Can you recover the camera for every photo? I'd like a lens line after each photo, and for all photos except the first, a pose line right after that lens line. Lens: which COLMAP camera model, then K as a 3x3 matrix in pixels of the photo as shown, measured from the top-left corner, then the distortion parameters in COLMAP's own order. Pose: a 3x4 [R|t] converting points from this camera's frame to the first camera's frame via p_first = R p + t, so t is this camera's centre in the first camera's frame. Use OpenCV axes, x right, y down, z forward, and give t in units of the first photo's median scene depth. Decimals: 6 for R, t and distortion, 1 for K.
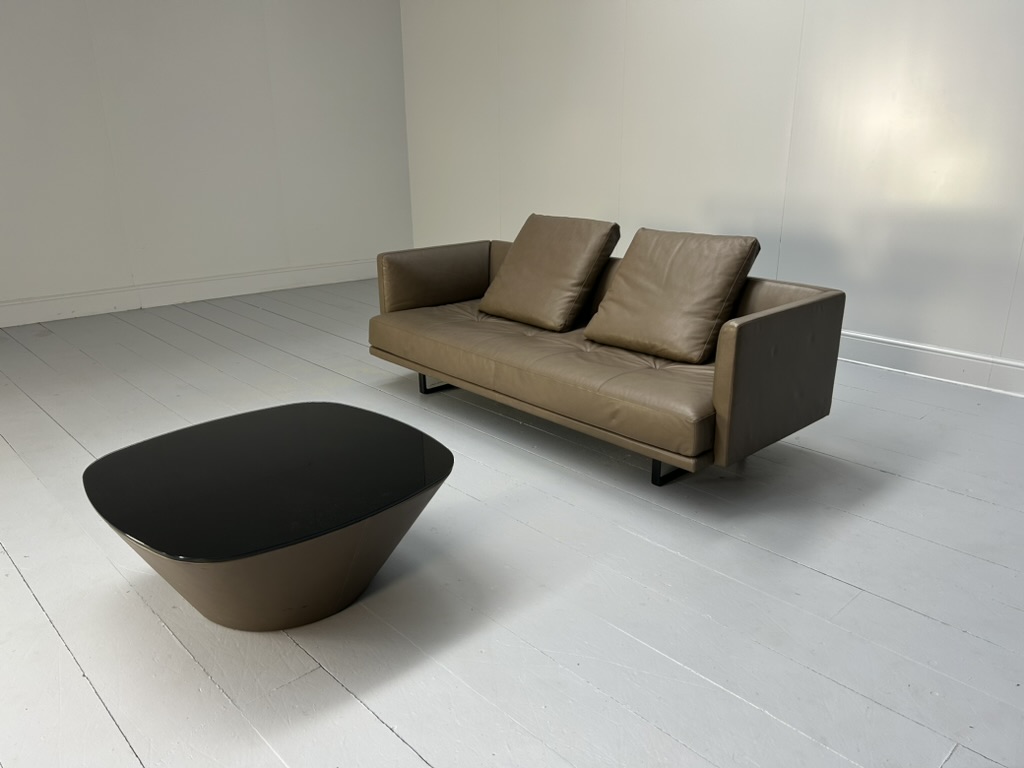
lens RADIAL K [[777.1, 0, 534.0], [0, 777.1, 375.0], [0, 0, 1]] dist [0.063226, -0.069808]
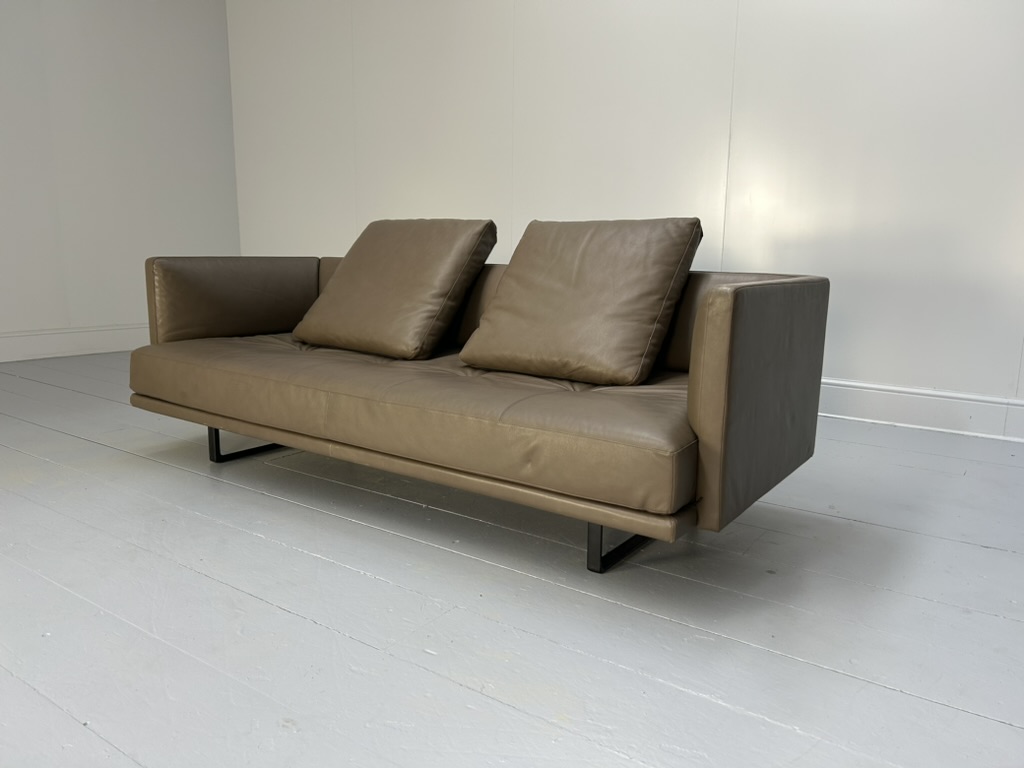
lens RADIAL K [[777.1, 0, 511.0], [0, 777.1, 389.7], [0, 0, 1]] dist [0.063226, -0.069808]
pose [[0.981390, -0.009777, 0.191775, -0.024279], [0.032843, 0.992533, -0.117471, 0.060625], [-0.189195, 0.121584, 0.974383, 0.338705]]
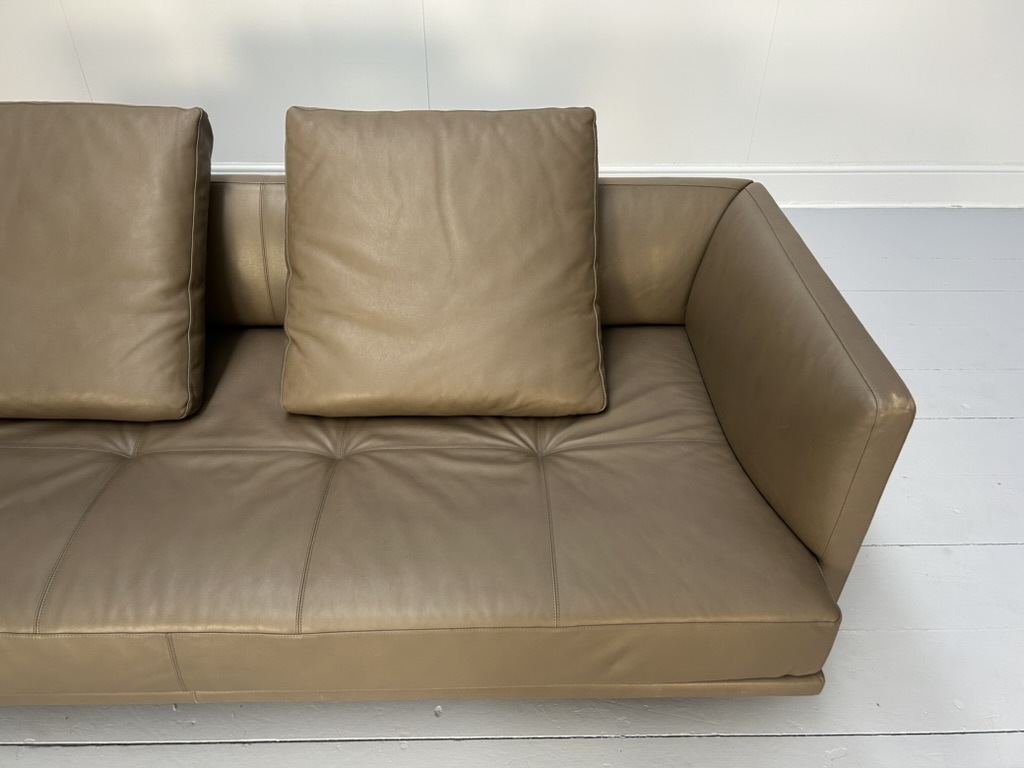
lens RADIAL K [[777.1, 0, 513.7], [0, 777.1, 392.2], [0, 0, 1]] dist [0.063226, -0.069808]
pose [[0.680247, -0.432390, 0.591864, -0.101358], [0.205249, 0.887536, 0.412496, -0.221540], [-0.703659, -0.159120, 0.692492, 0.659006]]
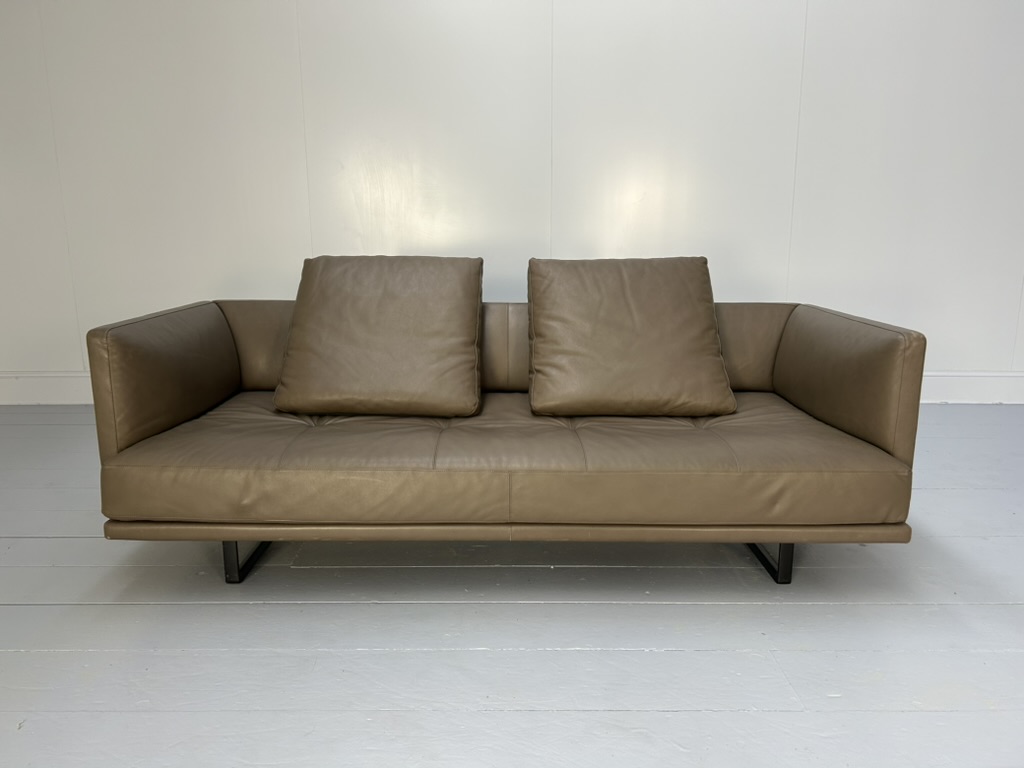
lens RADIAL K [[777.1, 0, 516.7], [0, 777.1, 389.6], [0, 0, 1]] dist [0.063226, -0.069808]
pose [[0.684491, -0.139325, 0.715584, -0.447001], [0.212079, 0.977171, -0.012608, -0.067764], [-0.697491, 0.160391, 0.698413, 0.570766]]
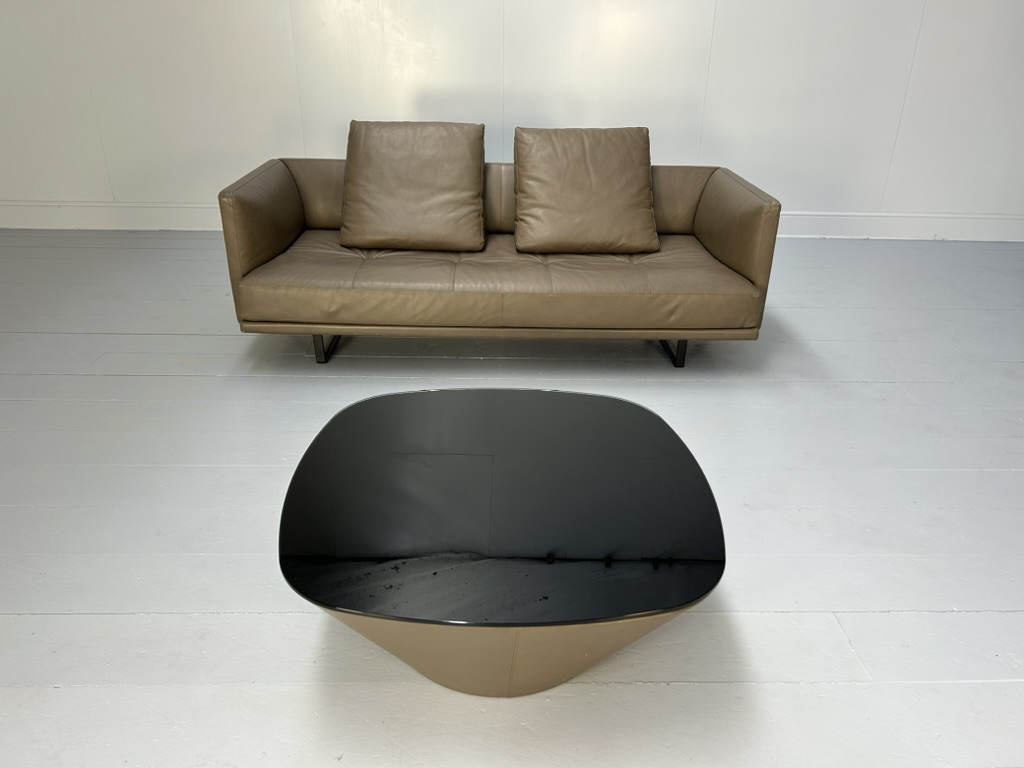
lens RADIAL K [[777.1, 0, 509.7], [0, 777.1, 381.2], [0, 0, 1]] dist [0.063226, -0.069808]
pose [[0.673011, -0.302576, 0.674910, -0.671991], [0.199466, 0.952935, 0.228315, -0.122575], [-0.712228, -0.019036, 0.701690, 0.353717]]
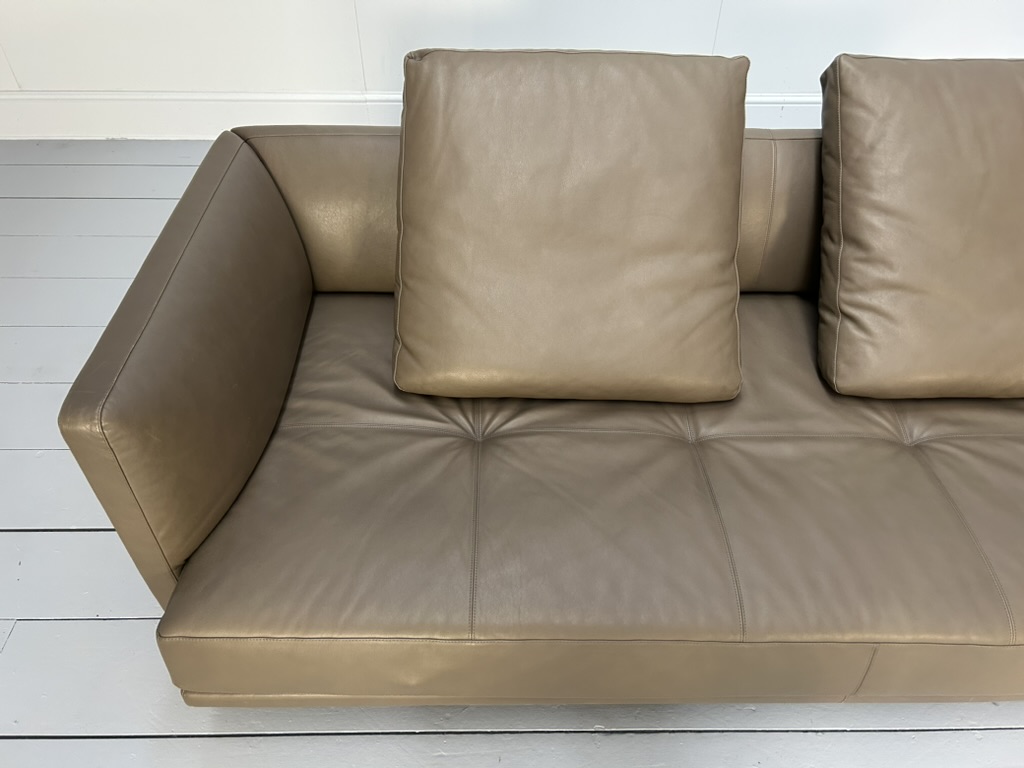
lens RADIAL K [[777.1, 0, 513.7], [0, 777.1, 392.0], [0, 0, 1]] dist [0.063226, -0.069808]
pose [[0.683054, -0.489925, 0.541674, -0.276536], [0.201960, 0.839425, 0.504558, -0.301947], [-0.701890, -0.235243, 0.672317, 0.896772]]
